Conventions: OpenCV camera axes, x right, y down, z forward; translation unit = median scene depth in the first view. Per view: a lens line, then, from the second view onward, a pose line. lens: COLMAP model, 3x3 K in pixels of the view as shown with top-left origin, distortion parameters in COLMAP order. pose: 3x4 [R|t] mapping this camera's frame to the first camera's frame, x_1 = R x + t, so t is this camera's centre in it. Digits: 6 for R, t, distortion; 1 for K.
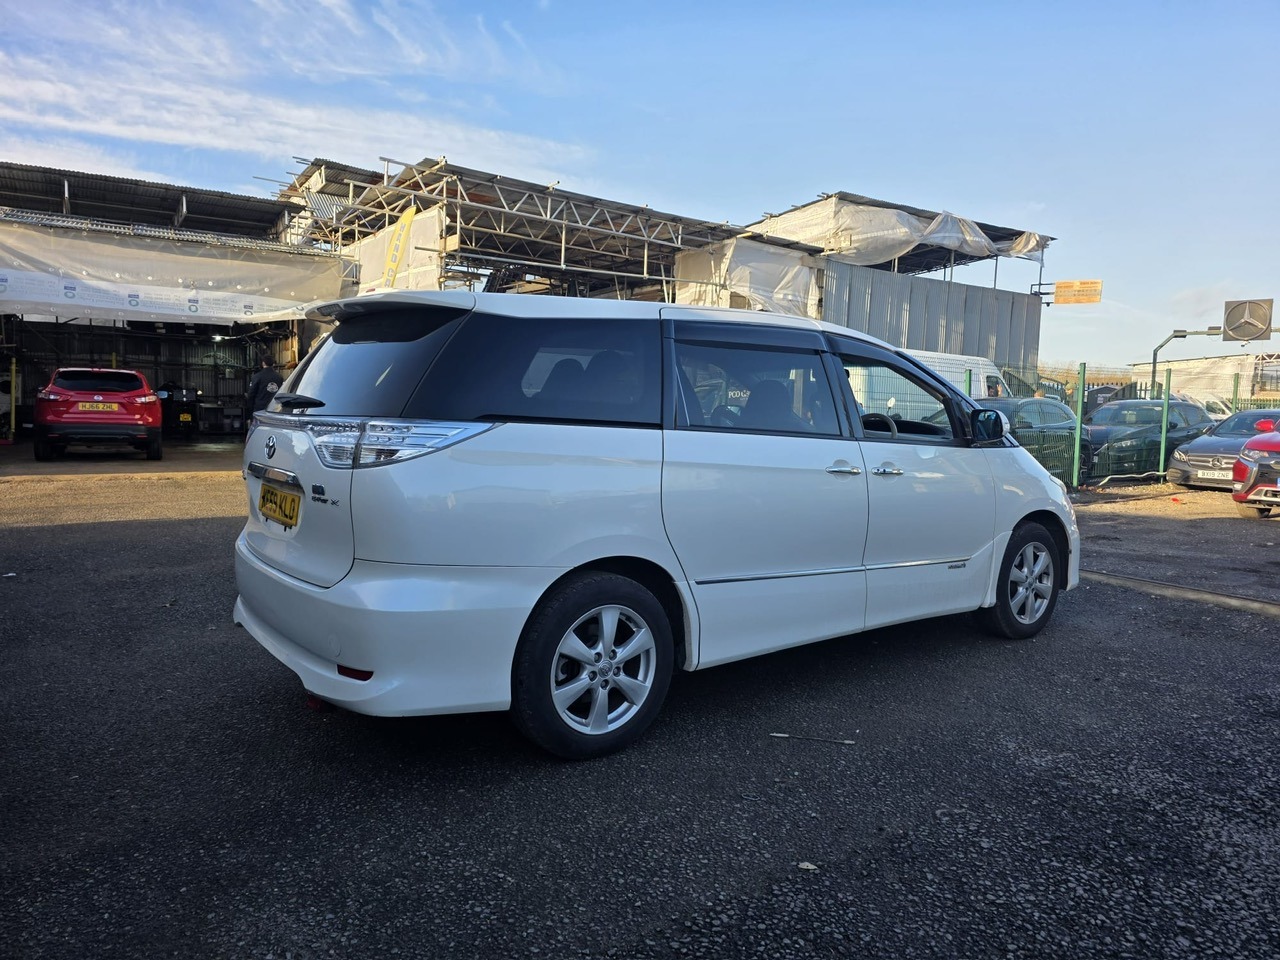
lens RADIAL K [[853.2, 0, 641.7], [0, 853.2, 473.6], [0, 0, 1]] dist [0.050676, -0.041590]
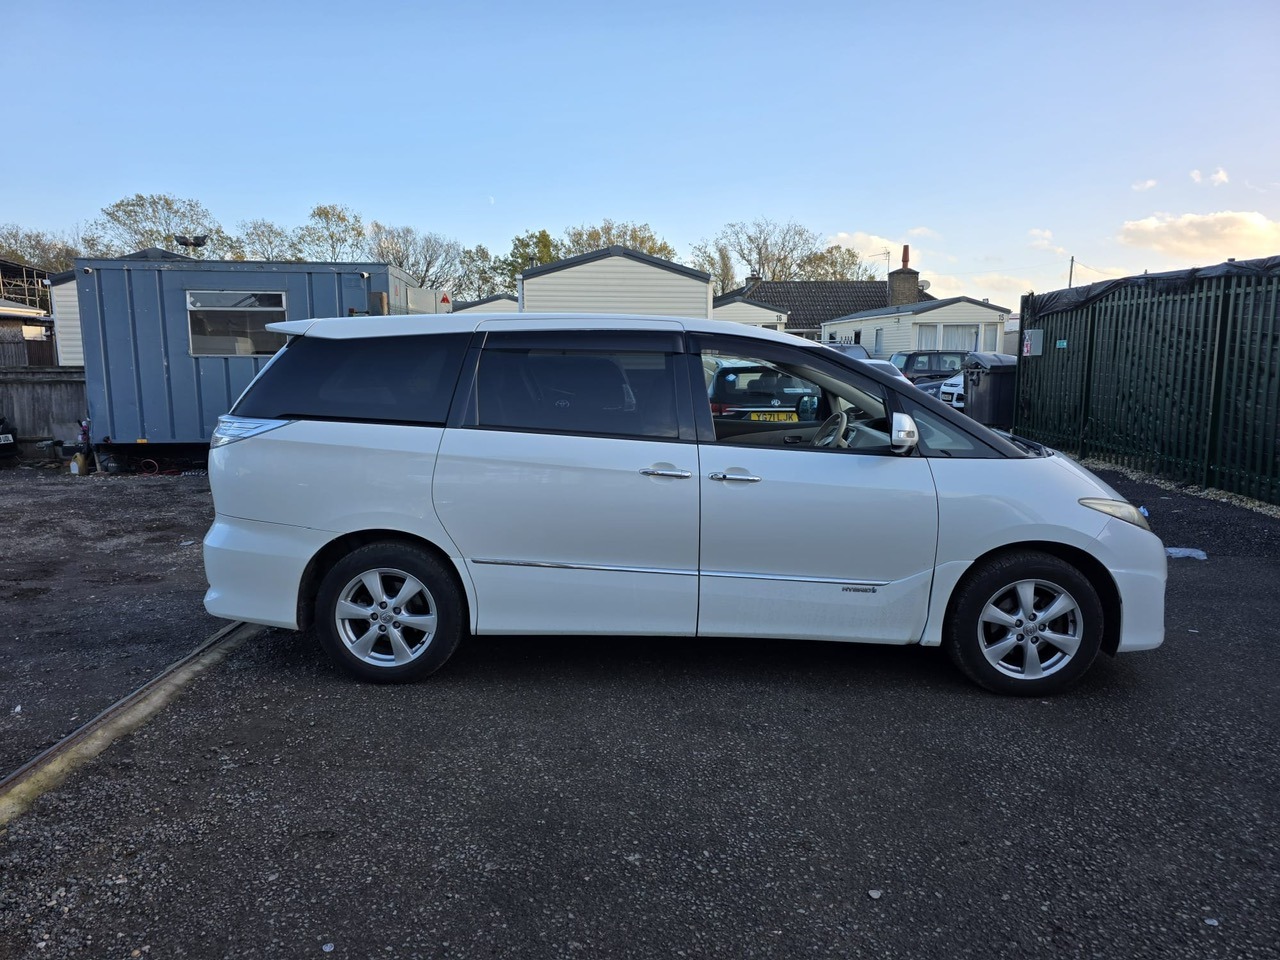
lens RADIAL K [[861.6, 0, 640.6], [0, 861.6, 476.2], [0, 0, 1]] dist [0.050609, -0.040868]
pose [[0.789965, 0.064161, -0.609786, 0.211323], [-0.045966, 0.997908, 0.045451, -0.011225], [0.611426, -0.007876, 0.791262, 0.046601]]
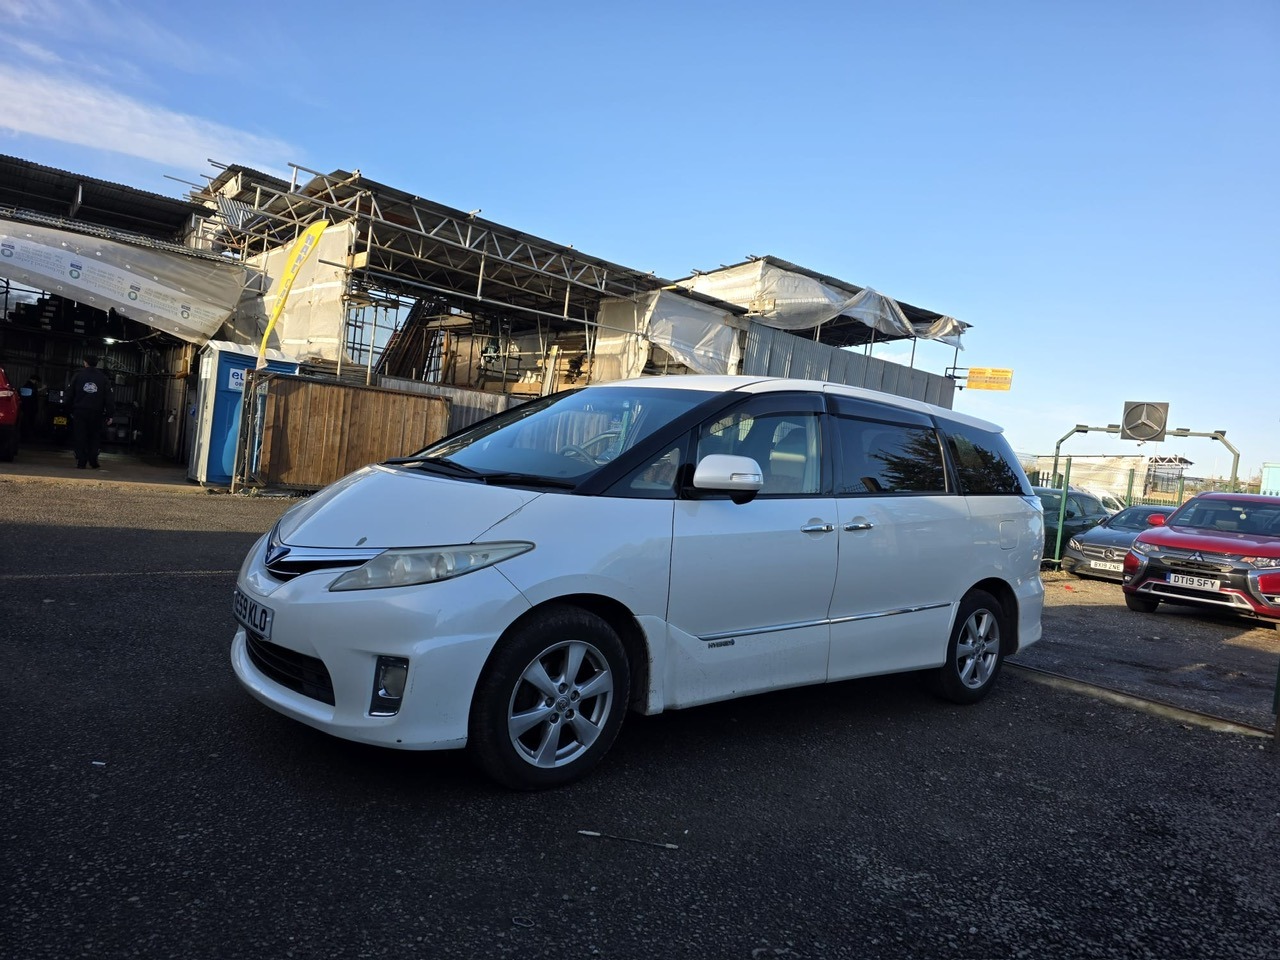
lens RADIAL K [[848.9, 0, 640.0], [0, 848.9, 486.2], [0, 0, 1]] dist [0.057705, -0.047666]
pose [[0.992967, 0.083806, 0.083623, 0.025651], [-0.079751, 0.995524, -0.050703, 0.002942], [-0.087498, 0.043677, 0.995207, 0.038442]]
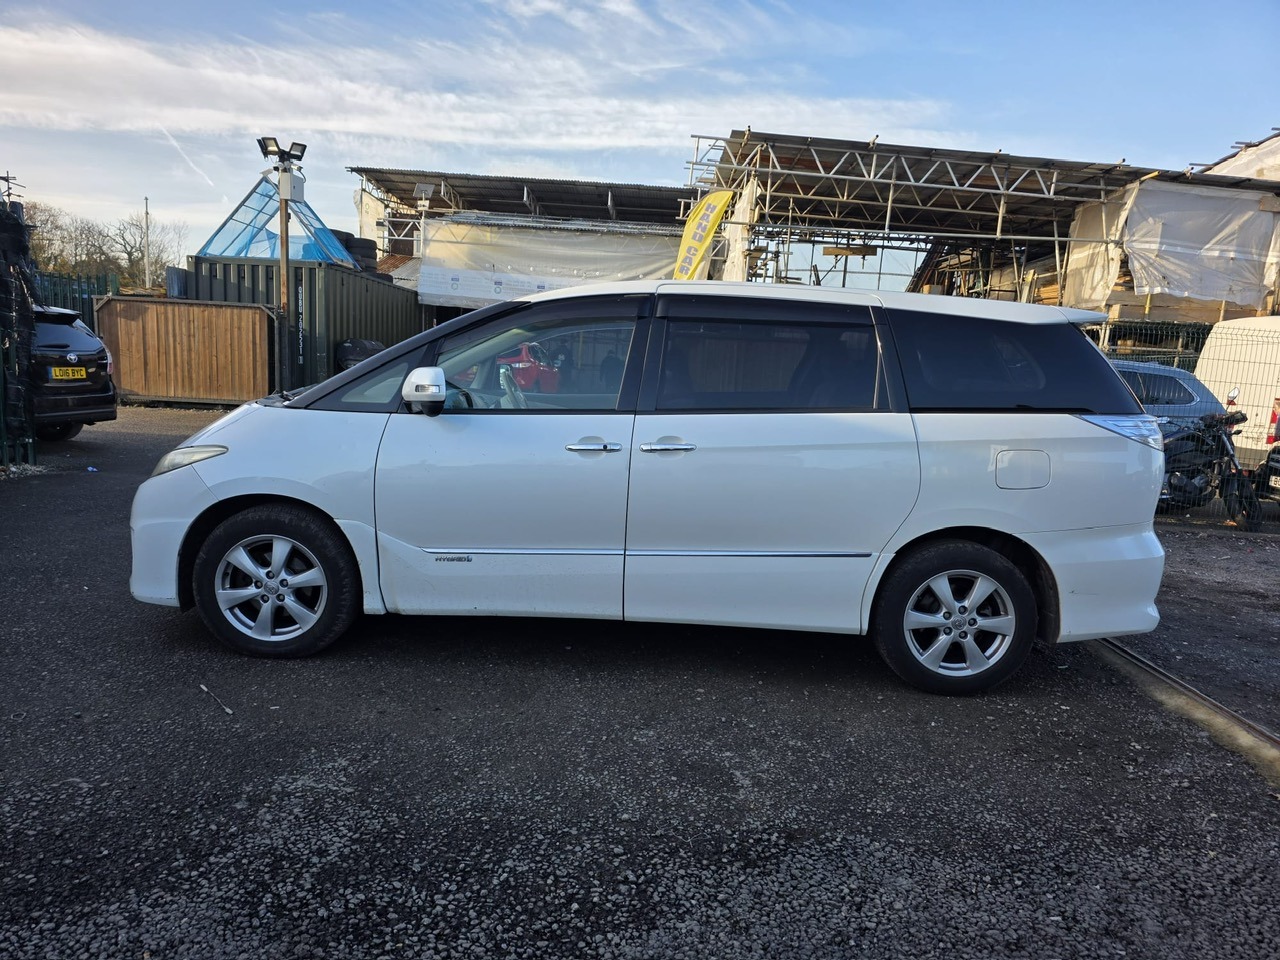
lens RADIAL K [[854.5, 0, 648.9], [0, 854.5, 493.1], [0, 0, 1]] dist [0.052054, -0.041746]
pose [[0.815456, 0.114588, -0.567364, 0.251509], [-0.091759, 0.993405, 0.068751, -0.006920], [0.571500, -0.004002, 0.820592, 0.109595]]
